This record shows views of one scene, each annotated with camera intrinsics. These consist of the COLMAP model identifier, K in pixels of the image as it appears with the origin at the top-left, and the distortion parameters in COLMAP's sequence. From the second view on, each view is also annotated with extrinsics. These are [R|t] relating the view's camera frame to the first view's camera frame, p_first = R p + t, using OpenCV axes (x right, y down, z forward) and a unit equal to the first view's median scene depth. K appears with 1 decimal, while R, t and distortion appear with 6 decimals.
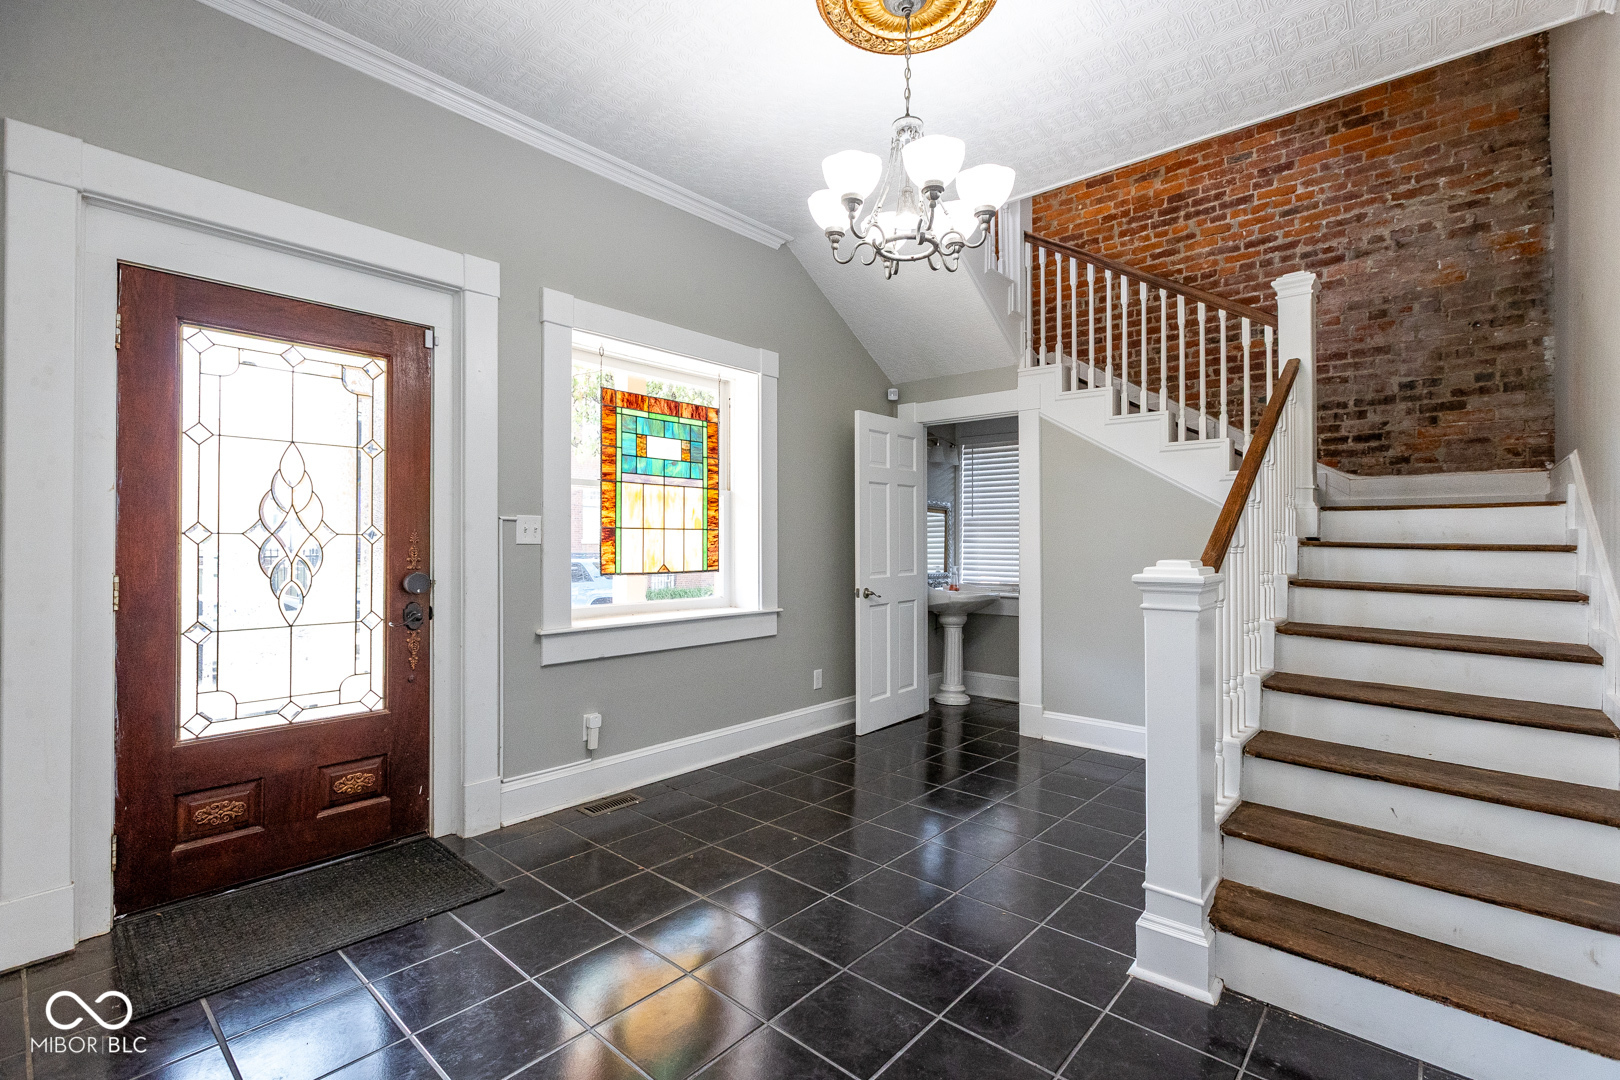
lens RADIAL K [[726.1, 0, 808.4], [0, 726.1, 541.4], [0, 0, 1]] dist [-0.014439, 0.011348]
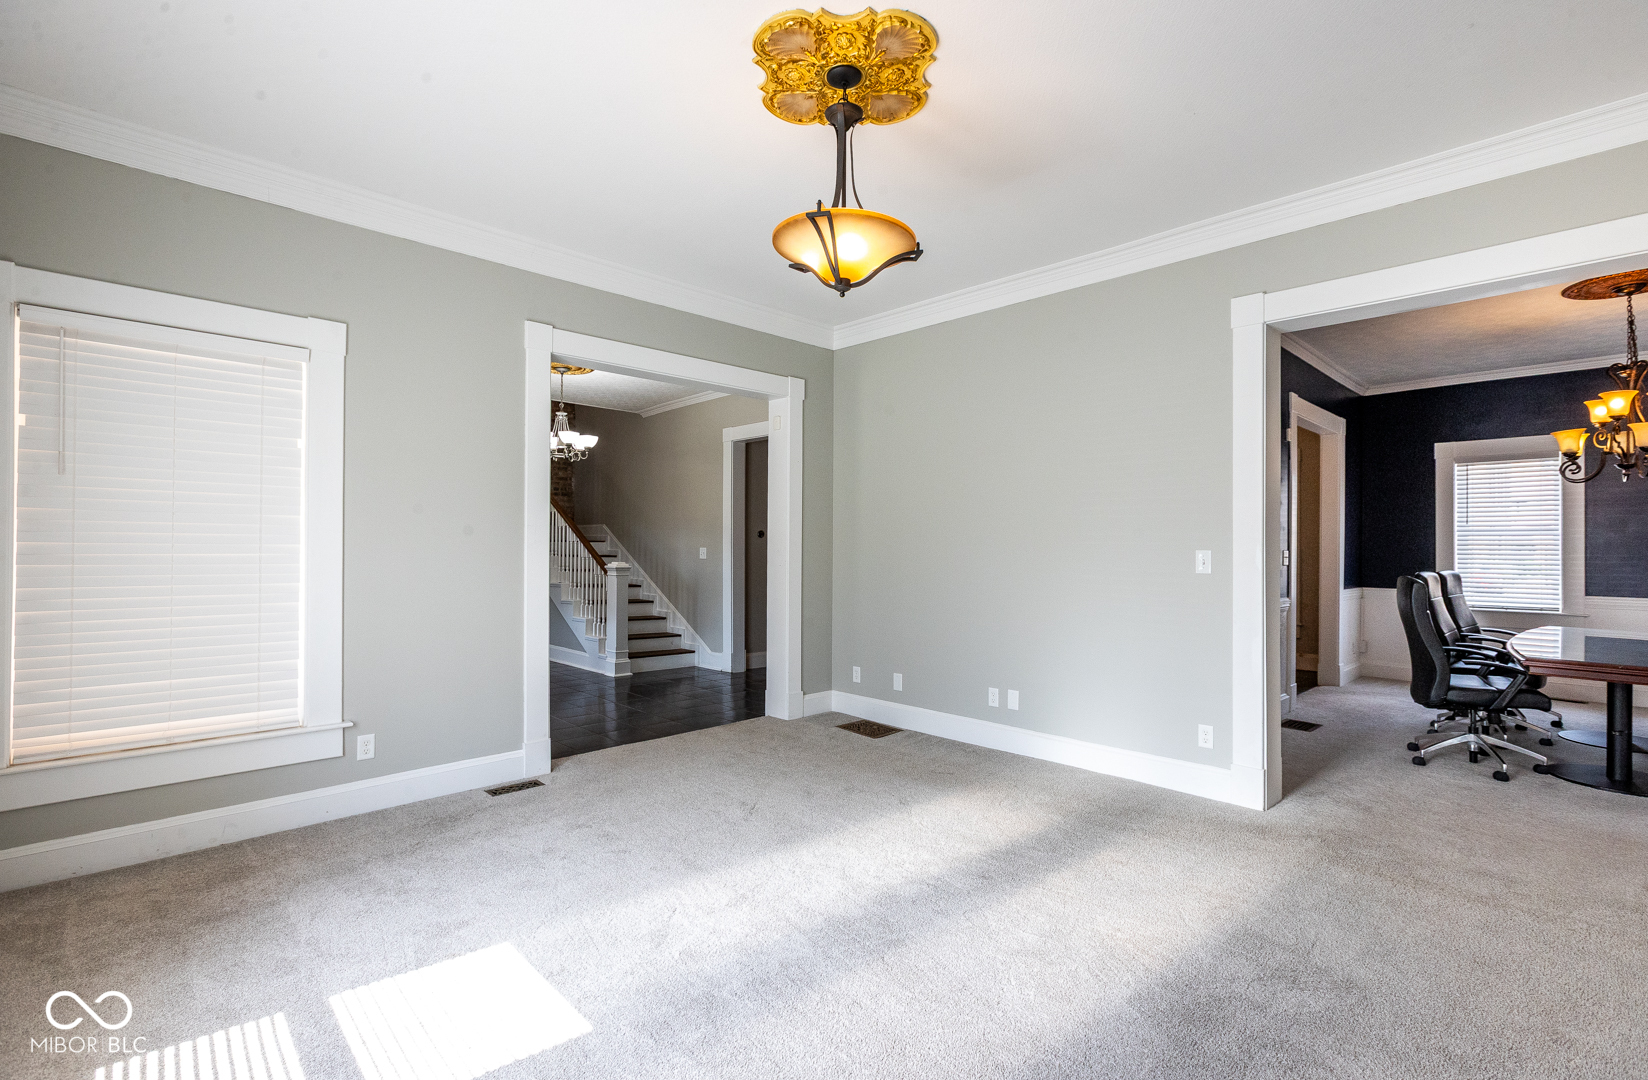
lens RADIAL K [[748.5, 0, 827.5], [0, 748.5, 535.5], [0, 0, 1]] dist [-0.003971, -0.000172]
pose [[0.083902, 0.014012, 0.996376, -1.643842], [-0.006901, 0.999885, -0.013480, -0.032686], [-0.996450, -0.005745, 0.083989, -0.188024]]
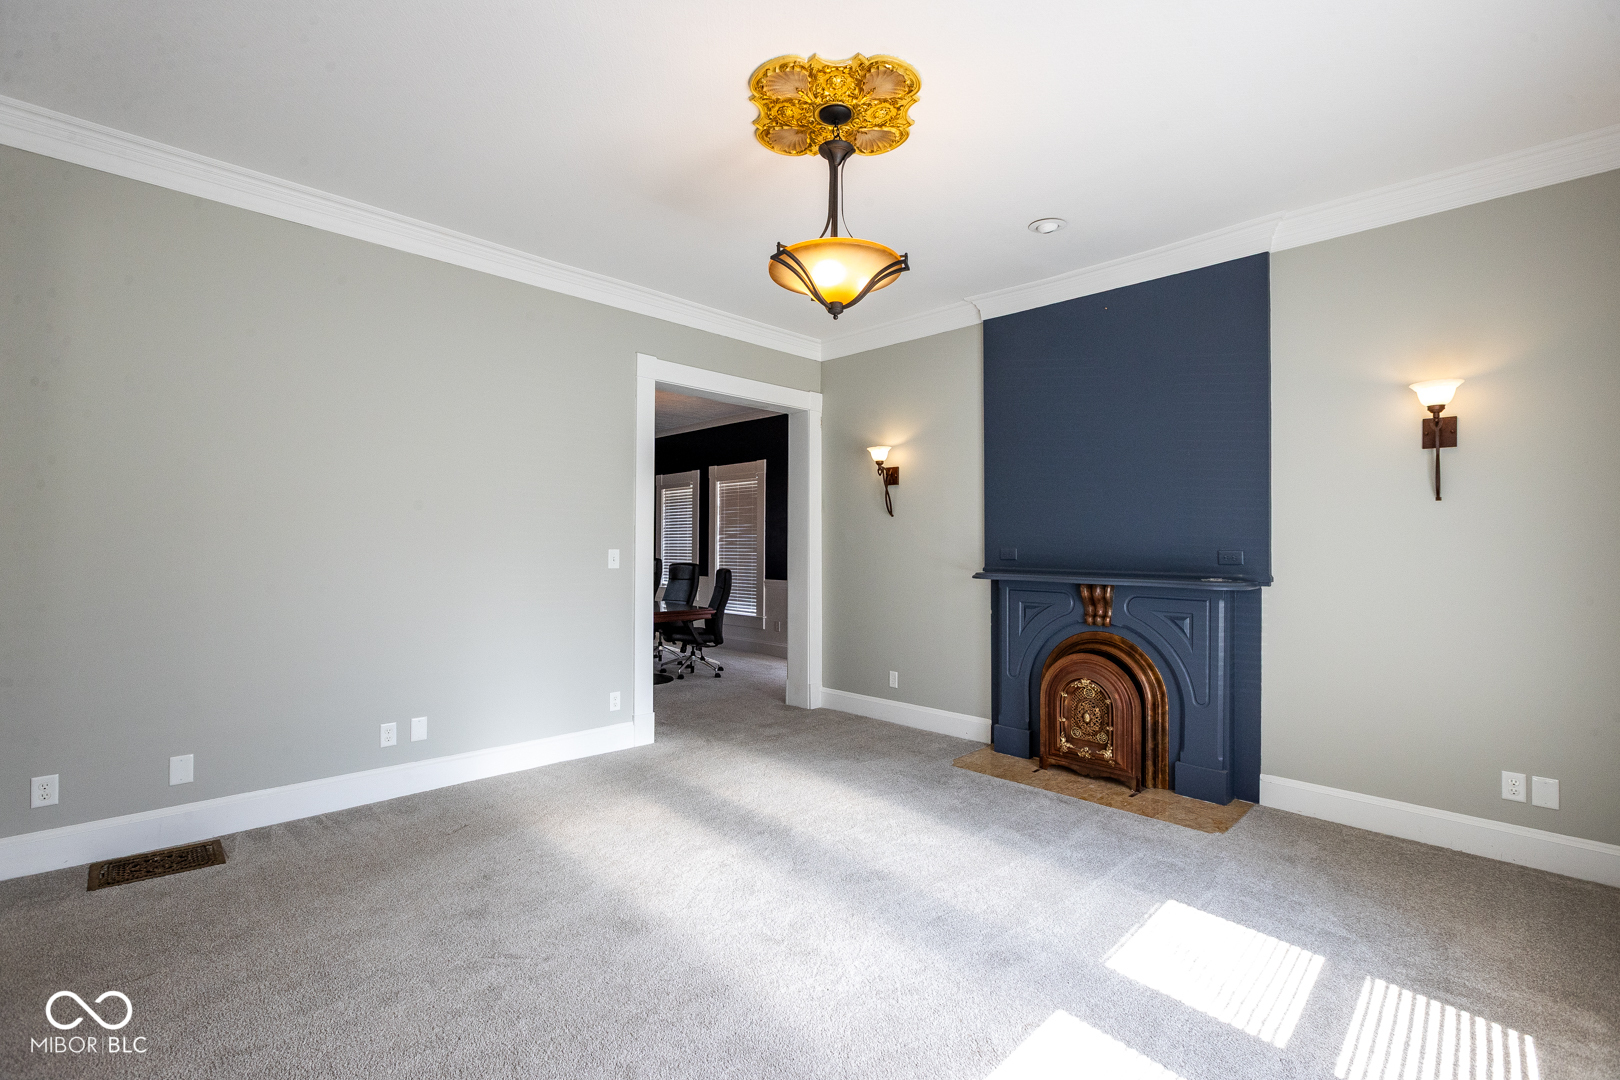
lens RADIAL K [[726.1, 0, 808.4], [0, 726.1, 541.4], [0, 0, 1]] dist [-0.014439, 0.011348]
pose [[-0.998313, -0.011510, 0.056905, -0.989675], [-0.012318, 0.999828, -0.013864, -0.029700], [-0.056736, -0.014542, -0.998283, 0.547742]]
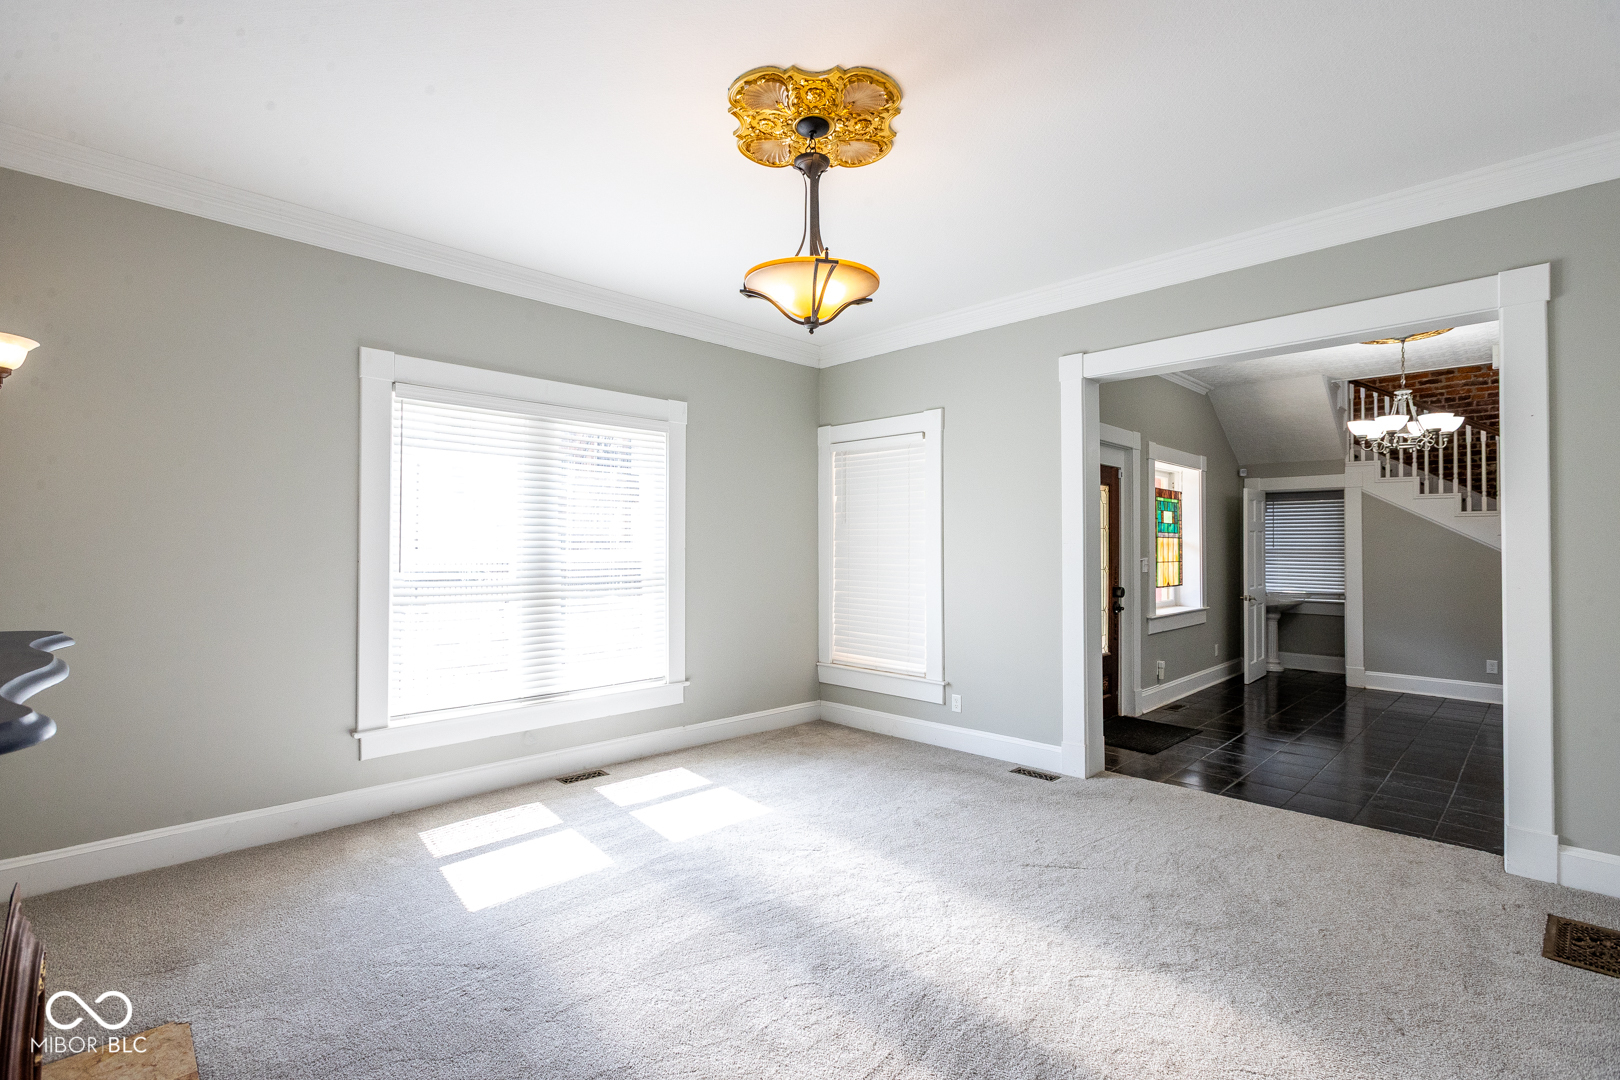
lens RADIAL K [[729.5, 0, 810.0], [0, 729.5, 540.0], [0, 0, 1]] dist [-0.001754, 0.000200]
pose [[0.997496, 0.000218, -0.070728, -0.928988], [-0.000918, 0.999951, -0.009870, -0.051964], [0.070723, 0.009910, 0.997447, -0.836459]]
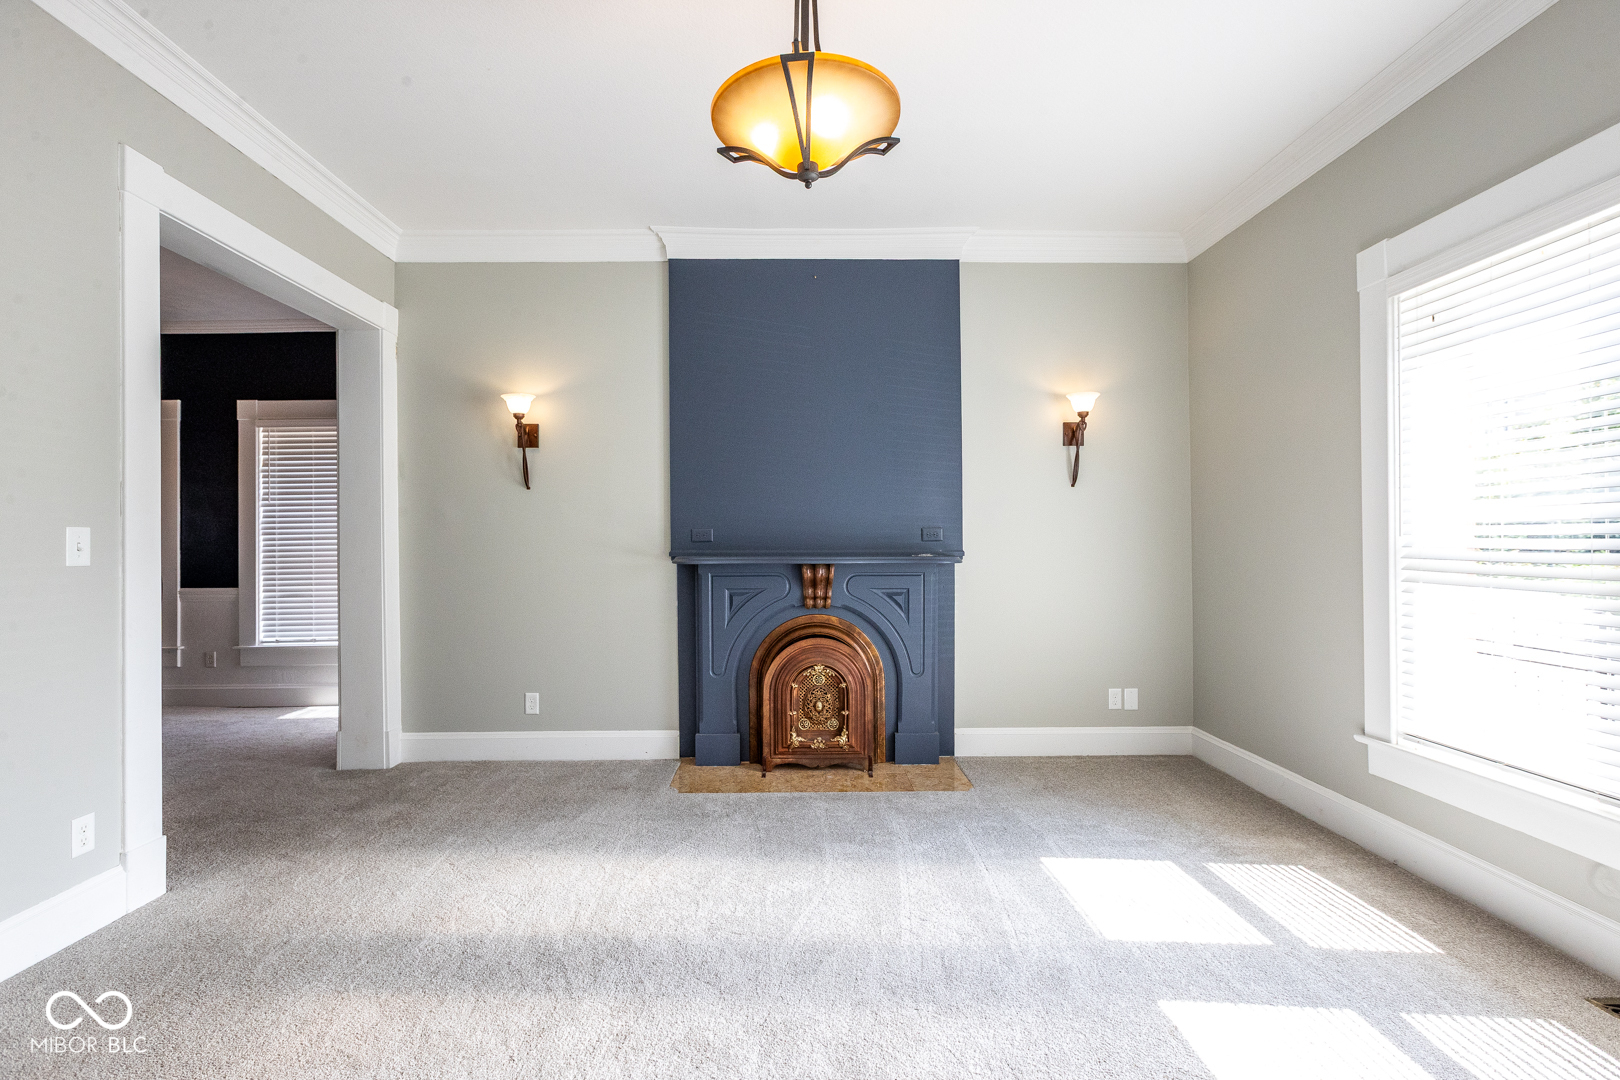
lens RADIAL K [[755.0, 0, 807.8], [0, 755.0, 541.8], [0, 0, 1]] dist [-0.024018, 0.018731]
pose [[-0.733487, -0.002178, -0.679700, -0.630743], [0.006963, 0.999918, -0.010718, -0.007708], [0.679668, -0.012595, -0.733412, 0.228800]]
